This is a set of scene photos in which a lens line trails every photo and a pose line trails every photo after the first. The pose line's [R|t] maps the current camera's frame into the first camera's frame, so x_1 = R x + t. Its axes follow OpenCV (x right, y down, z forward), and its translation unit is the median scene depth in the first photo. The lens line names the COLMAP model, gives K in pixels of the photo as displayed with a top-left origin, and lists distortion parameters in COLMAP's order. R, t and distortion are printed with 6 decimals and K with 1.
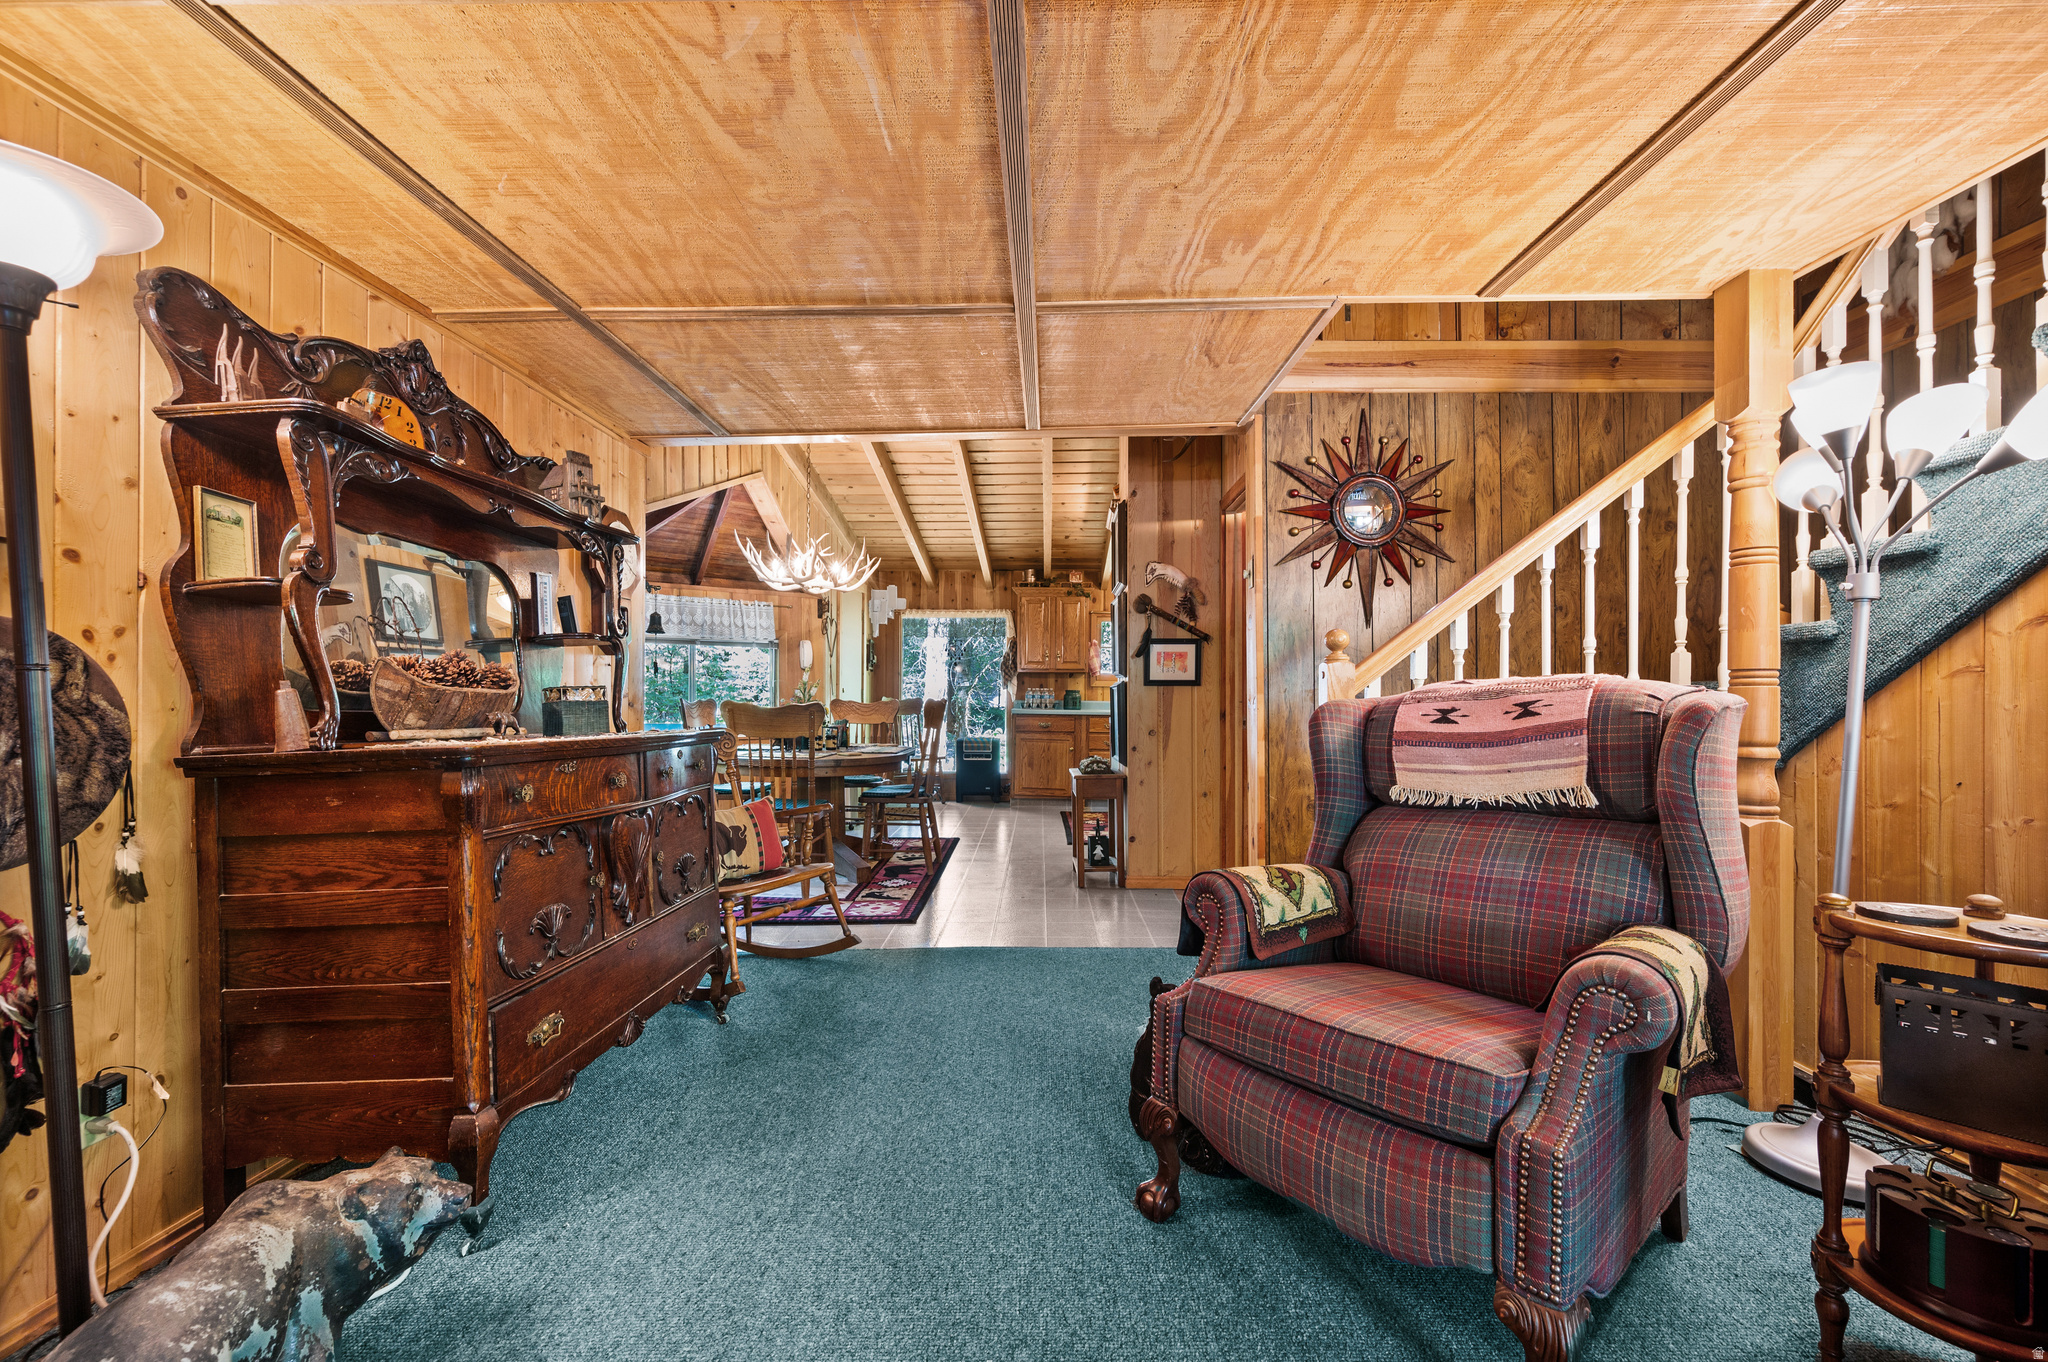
lens RADIAL K [[830.5, 0, 1031.8], [0, 830.5, 695.5], [0, 0, 1]] dist [-0.000265, -0.000047]
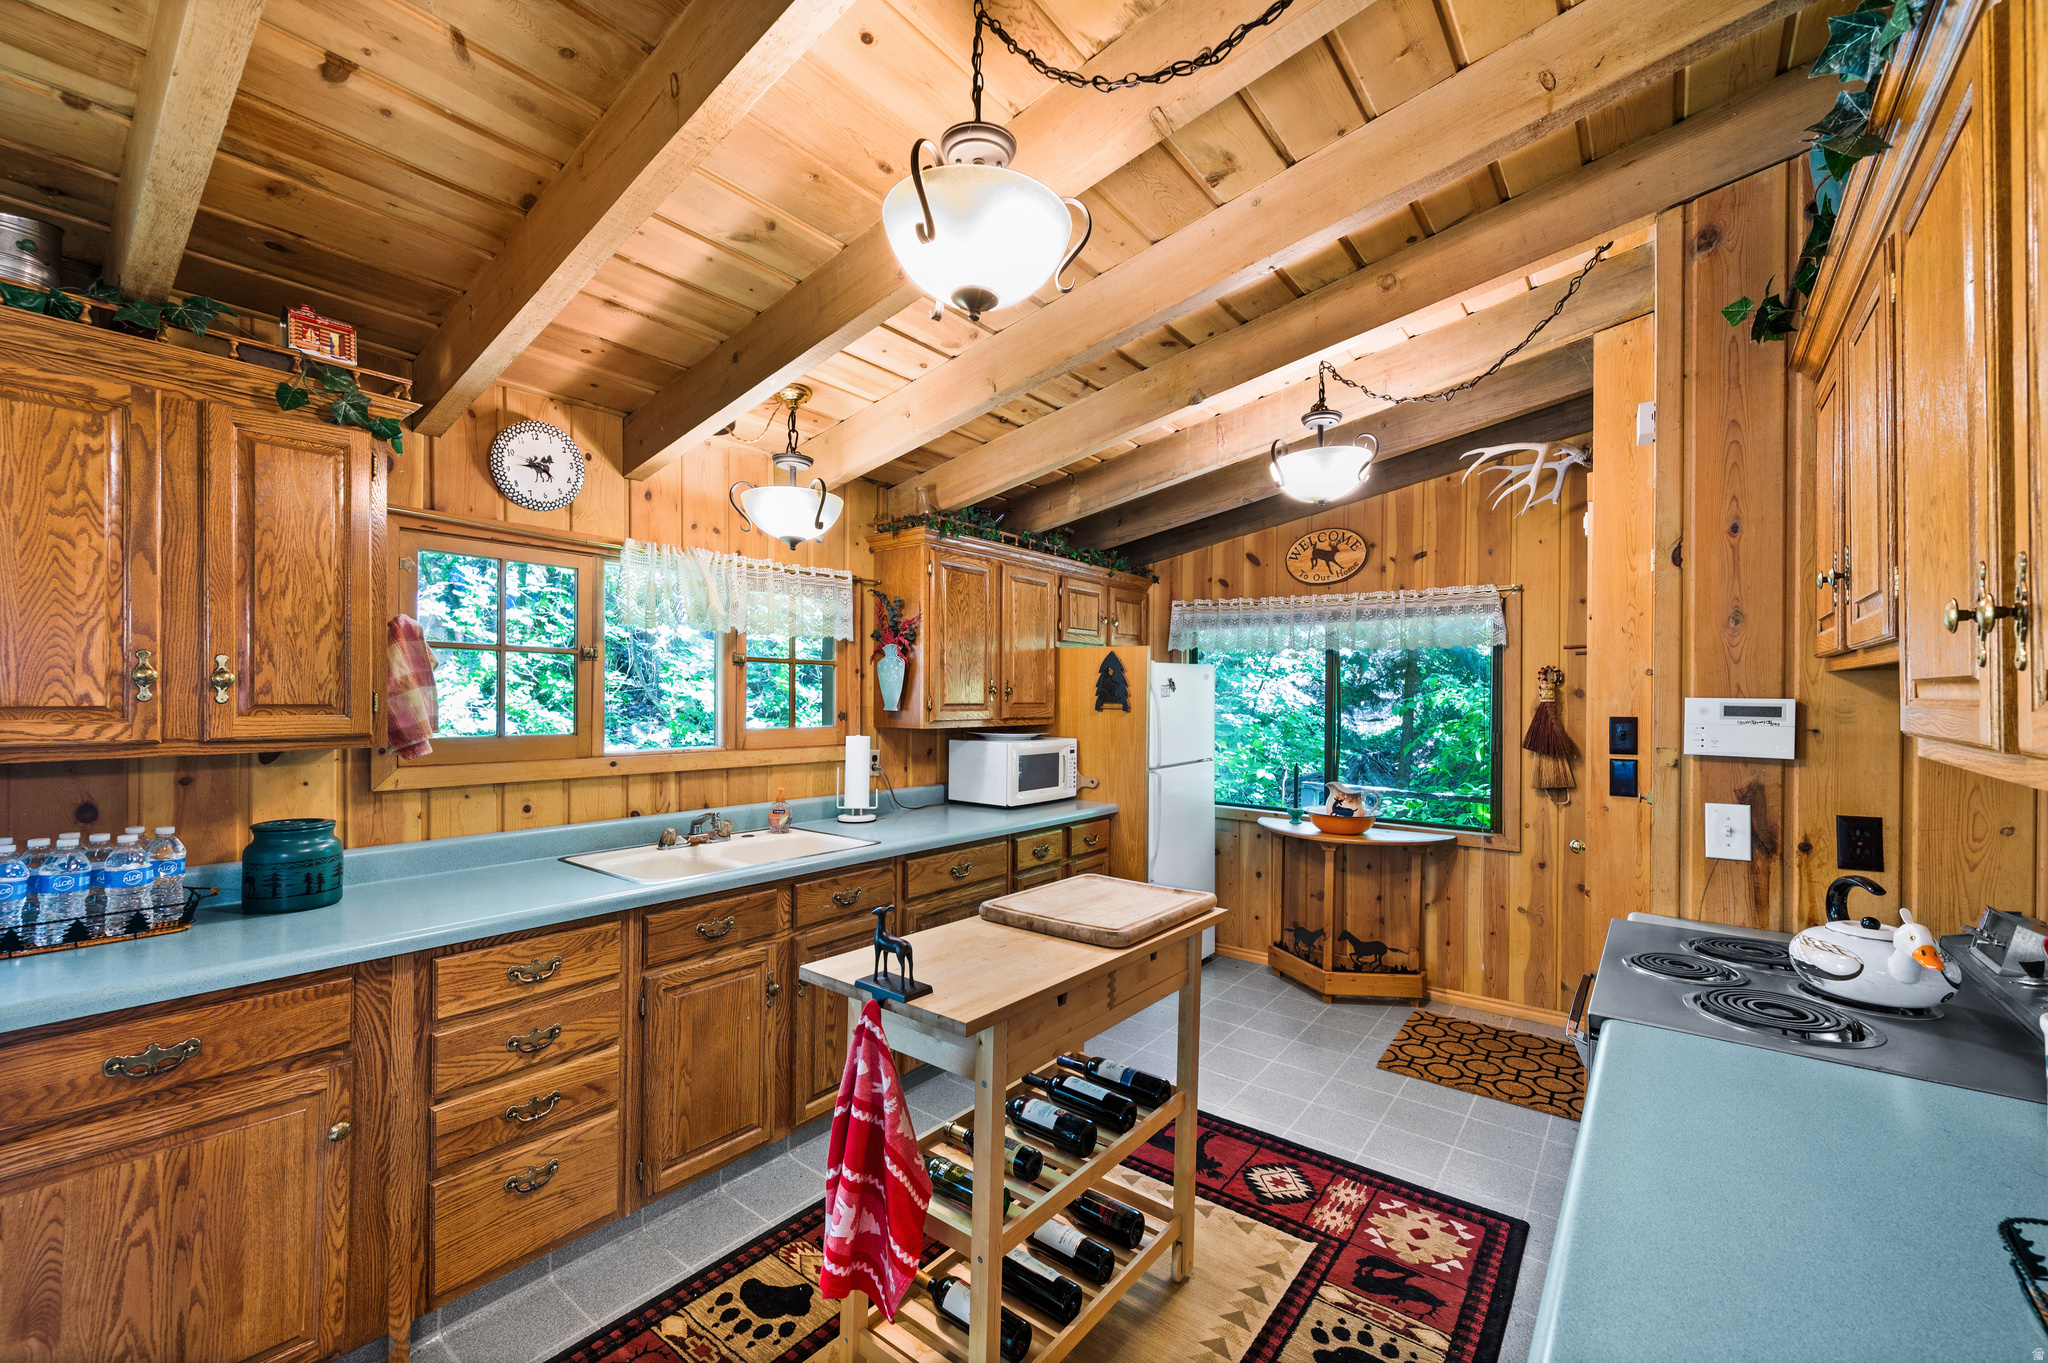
lens RADIAL K [[830.5, 0, 1031.8], [0, 830.5, 696.0], [0, 0, 1]] dist [-0.000265, -0.000047]
pose [[0.601516, -0.005755, 0.798840, -0.013091], [-0.007076, 0.999896, 0.012532, -0.047468], [-0.798830, -0.013190, 0.601413, 0.702087]]
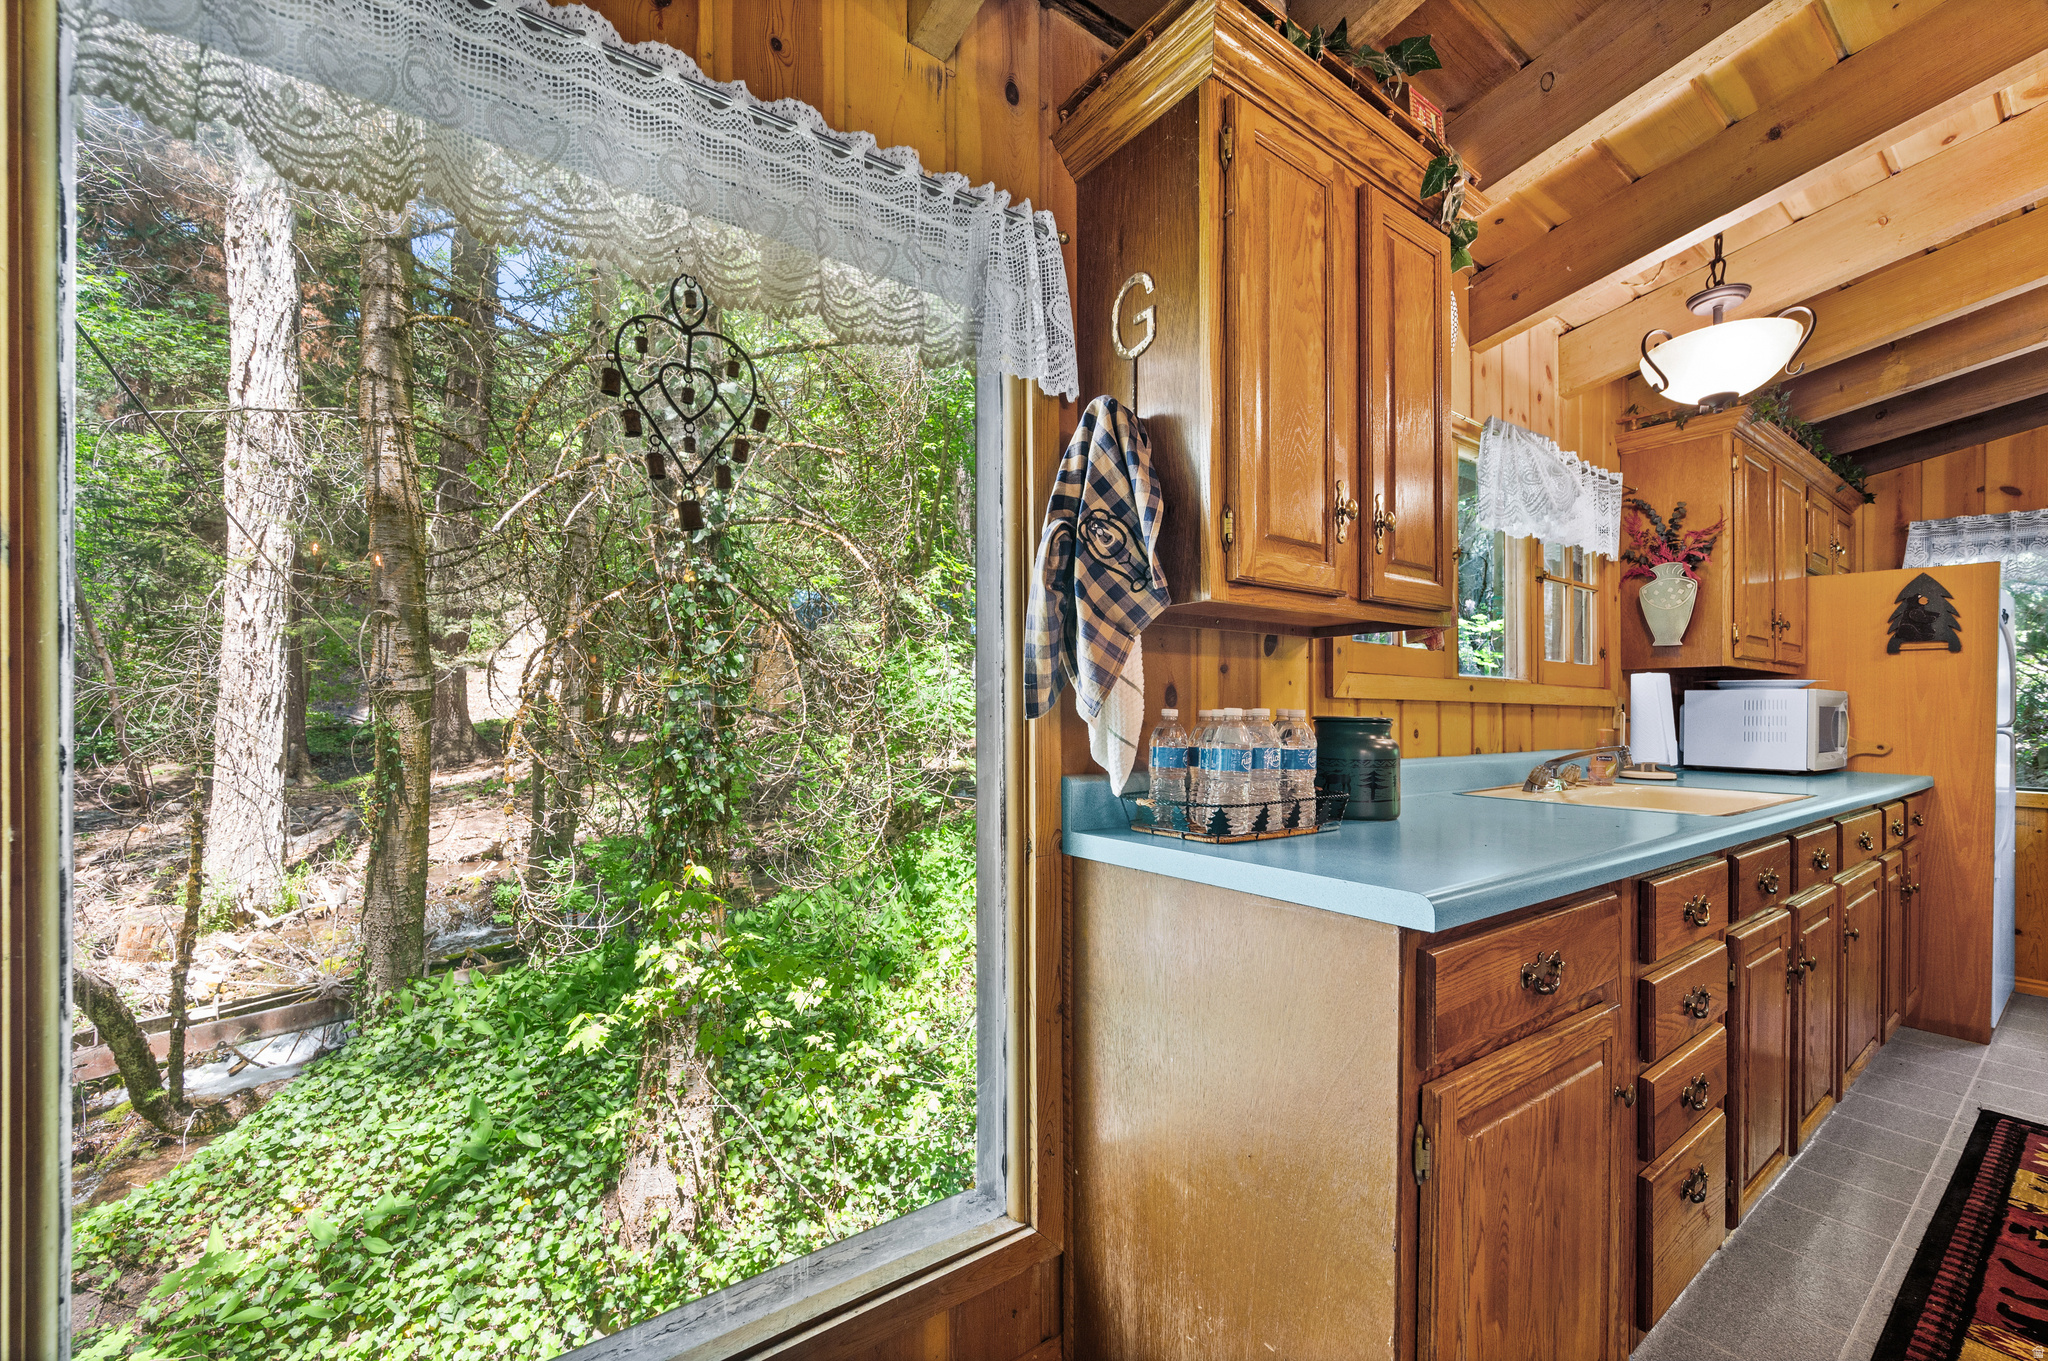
lens RADIAL K [[837.5, 0, 1037.2], [0, 837.5, 708.9], [0, 0, 1]] dist [-0.001251, -0.000300]
pose [[0.794872, -0.002763, 0.606771, -0.133304], [-0.002754, 0.999963, 0.008160, -0.009752], [-0.606771, -0.008157, 0.794835, 0.900806]]
